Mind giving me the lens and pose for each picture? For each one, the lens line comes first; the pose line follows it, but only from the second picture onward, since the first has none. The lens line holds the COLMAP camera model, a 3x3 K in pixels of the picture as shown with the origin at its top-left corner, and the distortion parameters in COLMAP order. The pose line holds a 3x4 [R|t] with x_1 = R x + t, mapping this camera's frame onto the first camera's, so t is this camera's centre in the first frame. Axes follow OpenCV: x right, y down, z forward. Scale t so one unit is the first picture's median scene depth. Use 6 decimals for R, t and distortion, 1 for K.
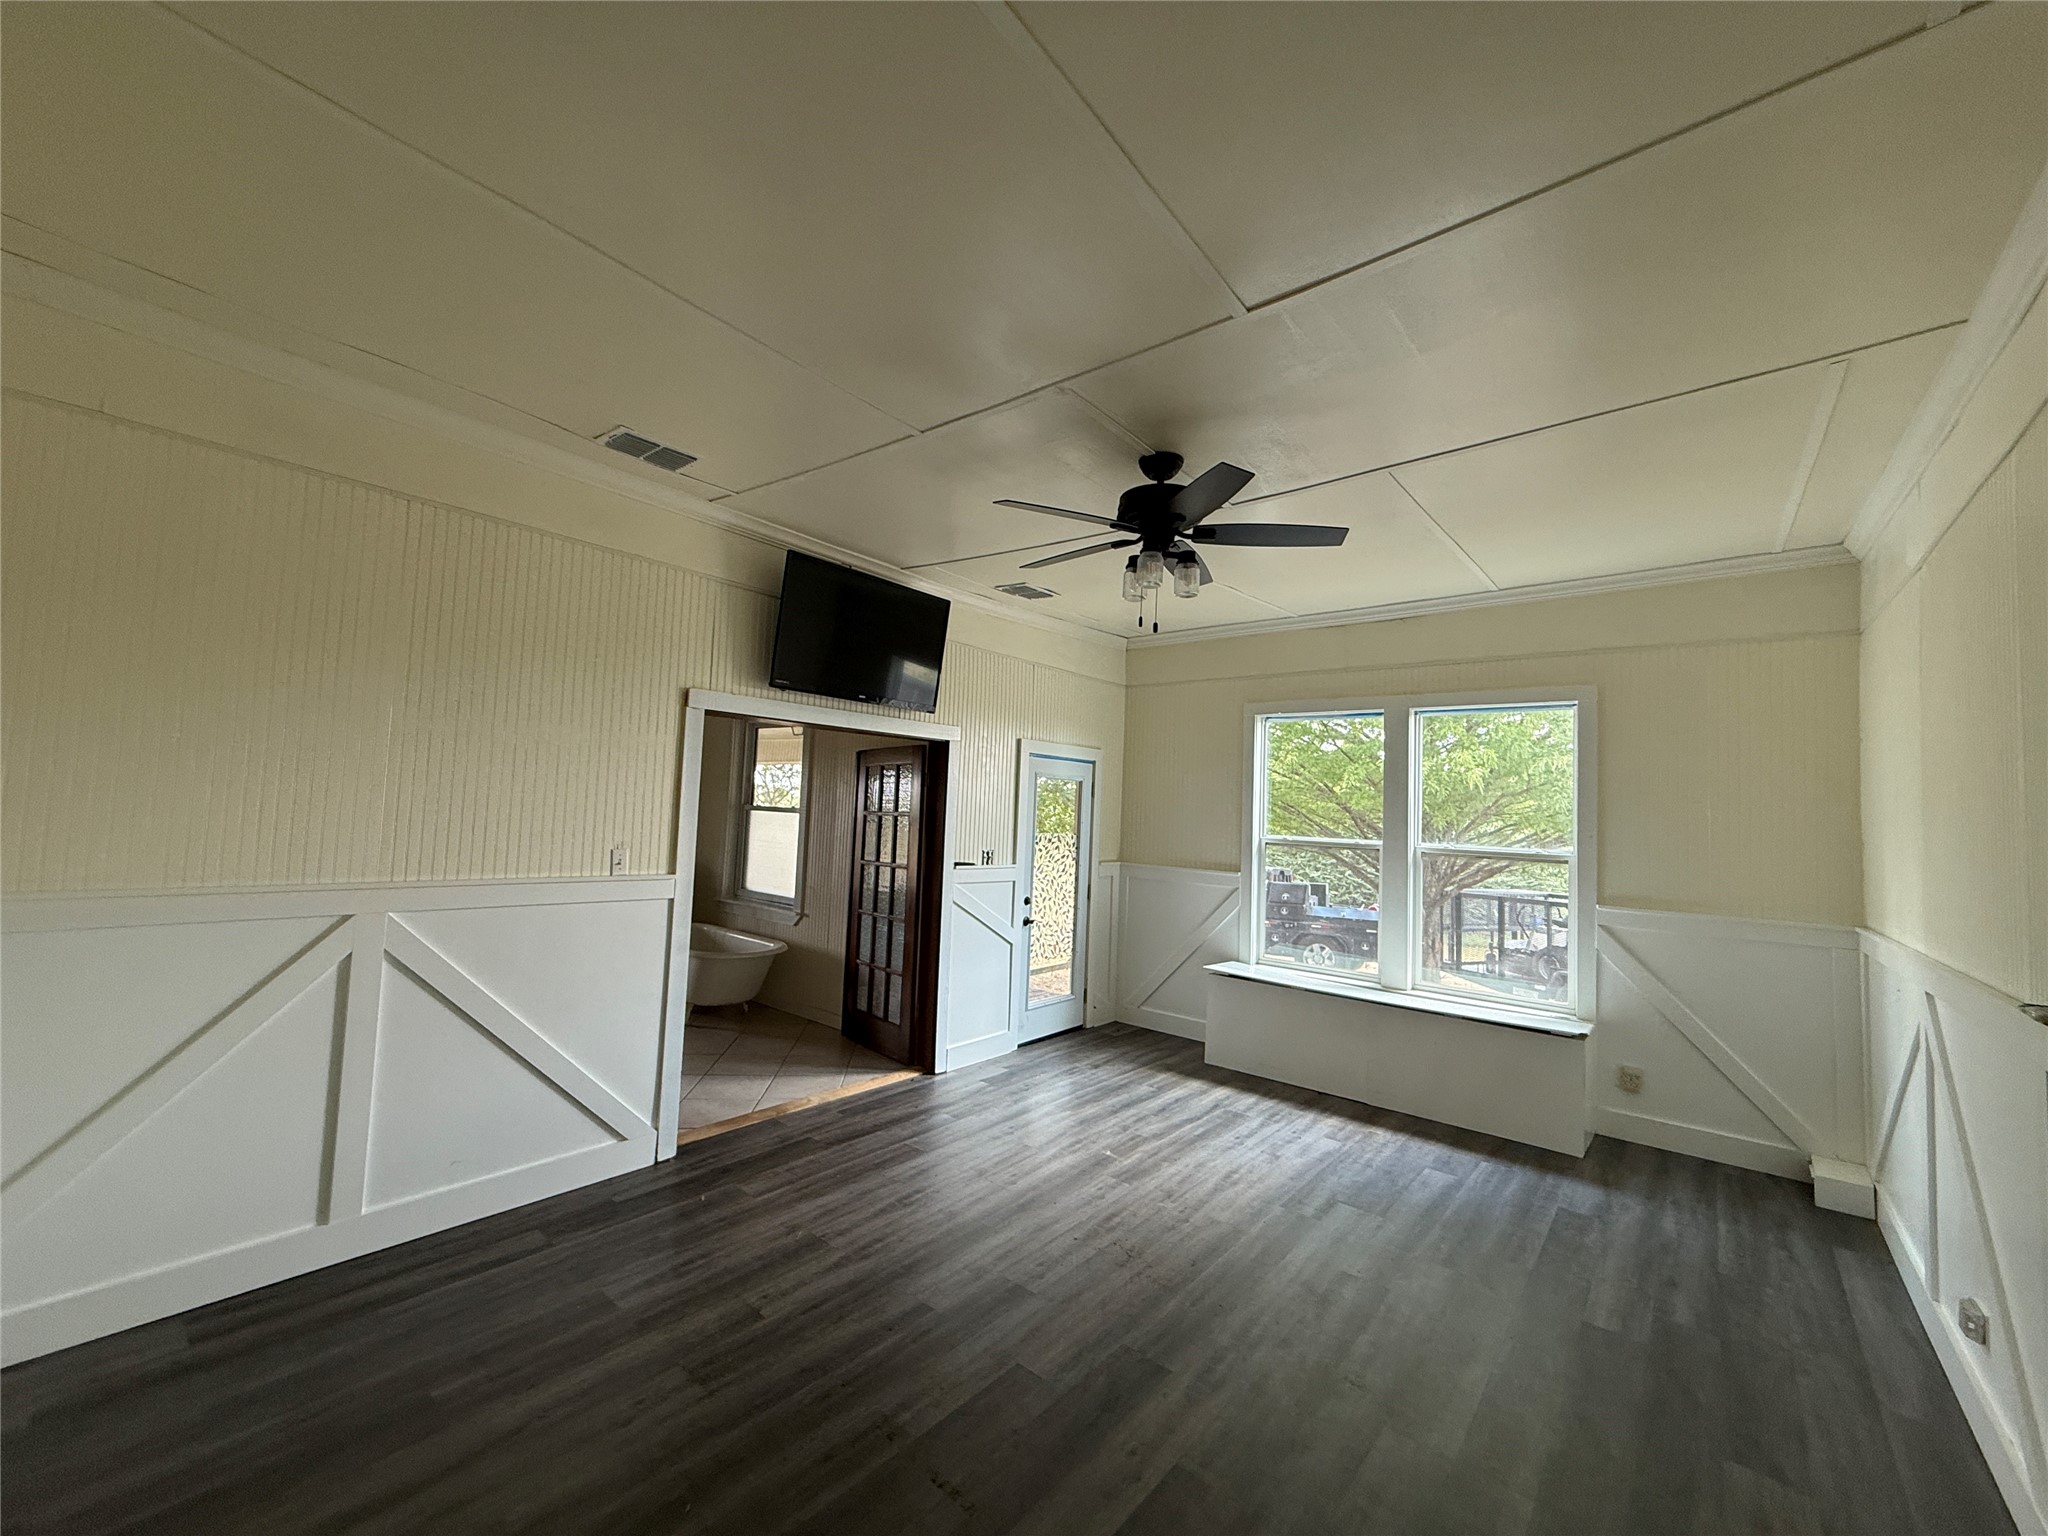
lens RADIAL K [[821.3, 0, 1024.0], [0, 821.3, 768.0], [0, 0, 1]] dist [0.000945, 0.000077]
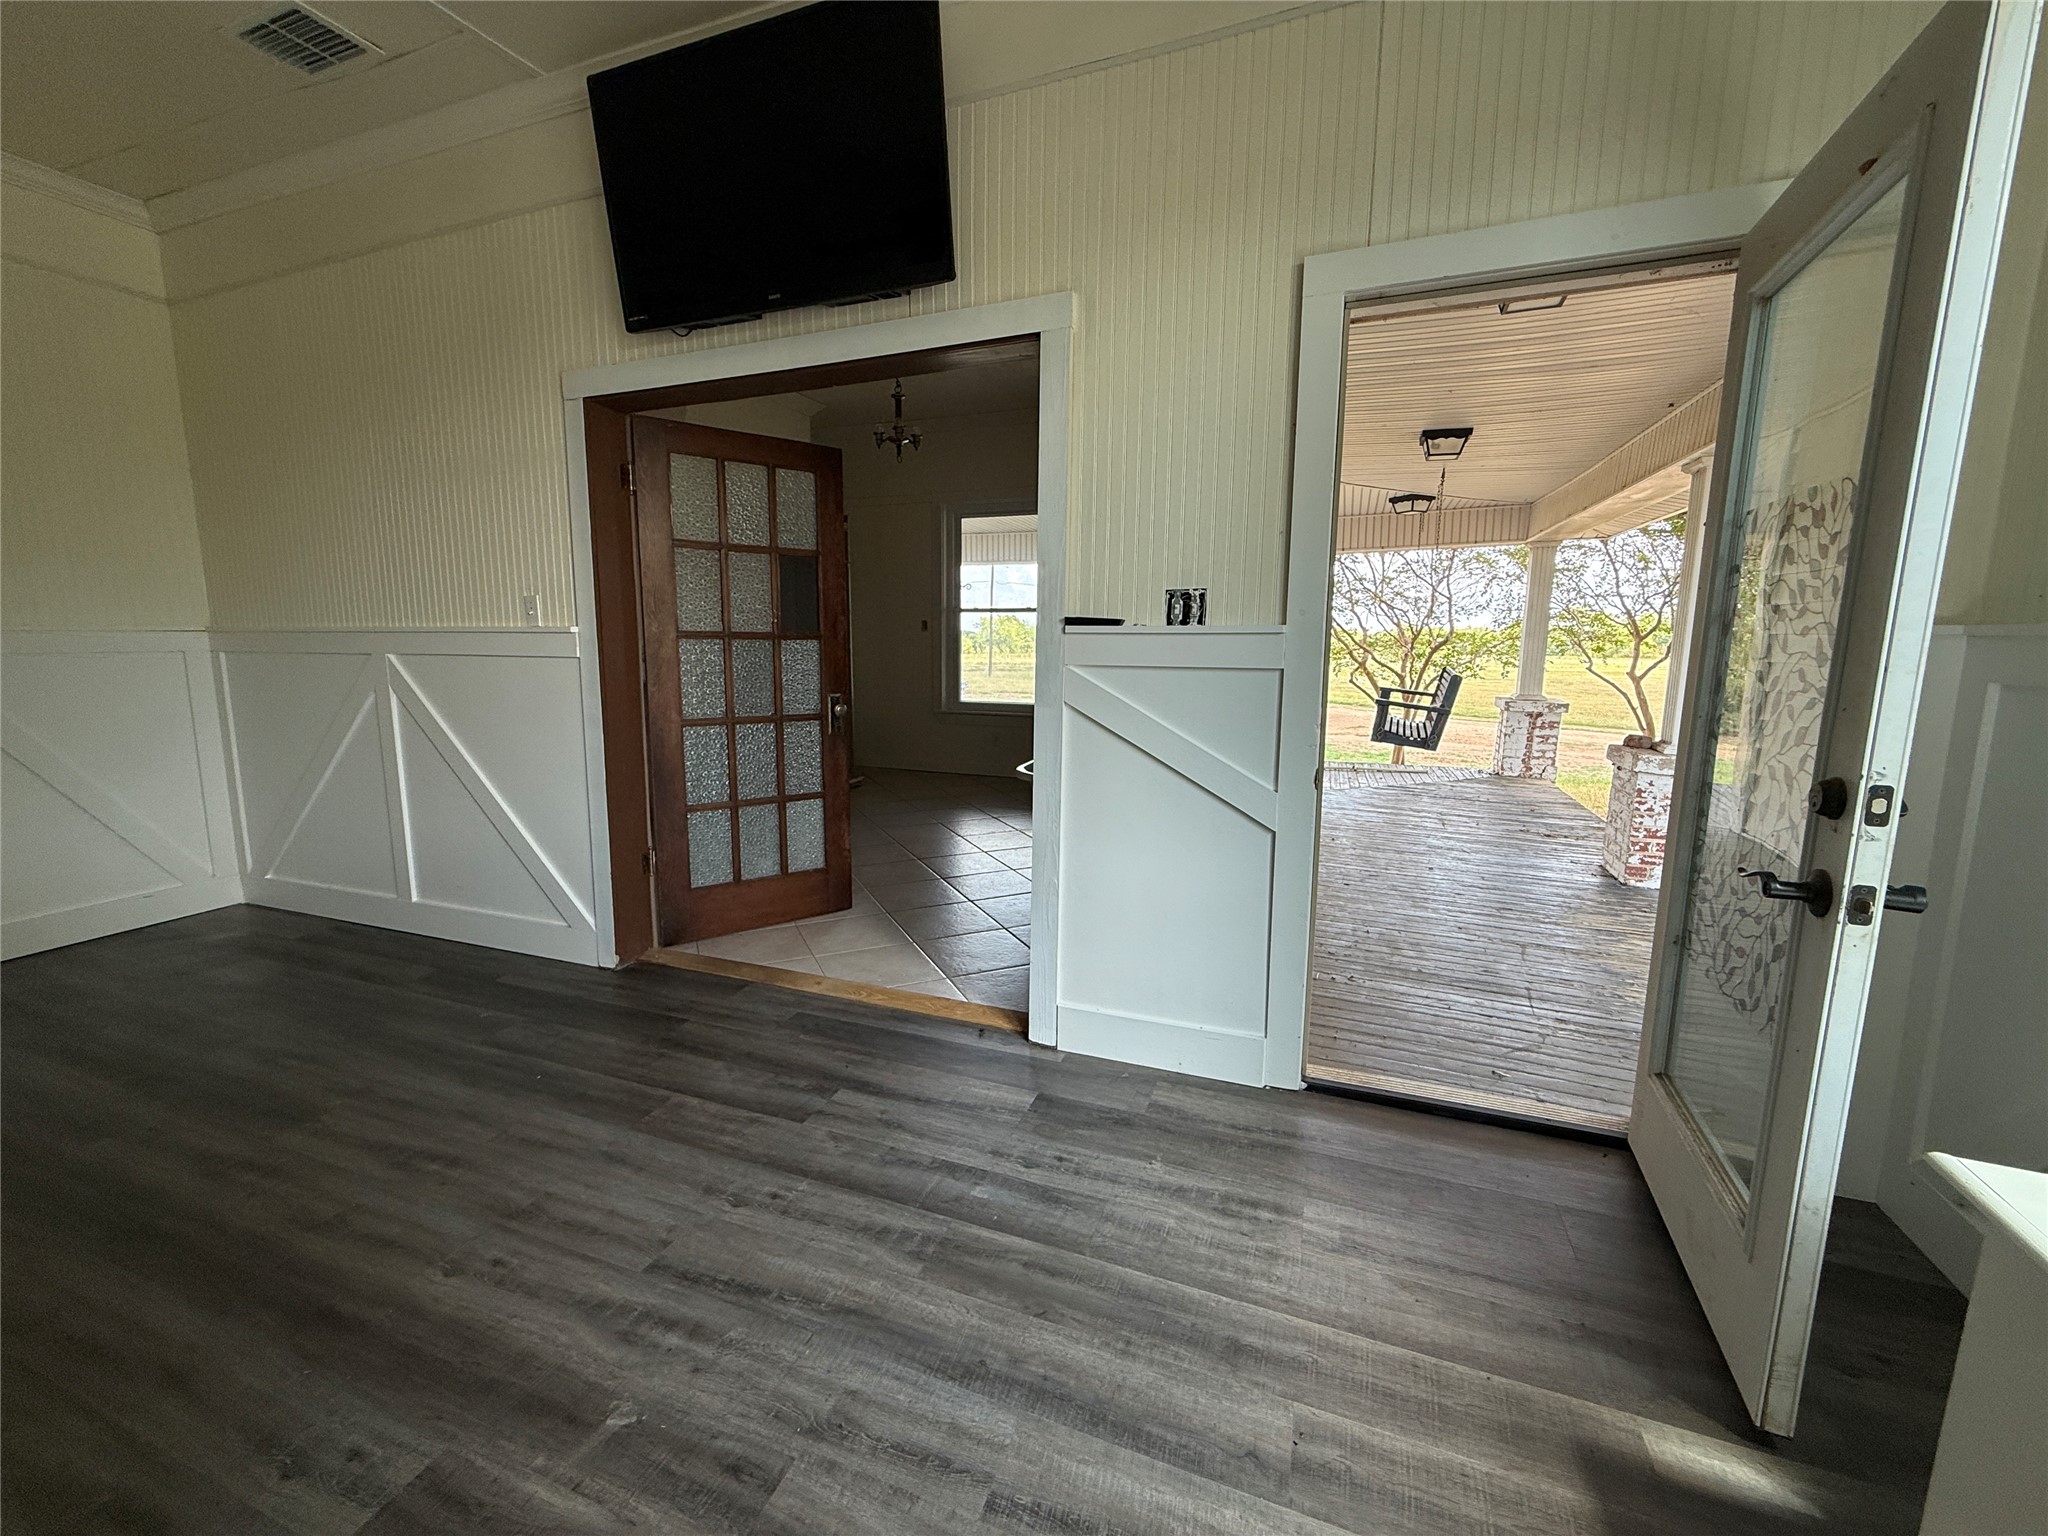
lens RADIAL K [[821.3, 0, 1024.0], [0, 821.3, 768.0], [0, 0, 1]] dist [0.000945, 0.000077]
pose [[0.319486, 0.104798, -0.941778, 0.405650], [0.060434, 0.989589, 0.130619, 0.163705], [0.945662, -0.098647, 0.309827, 0.999944]]
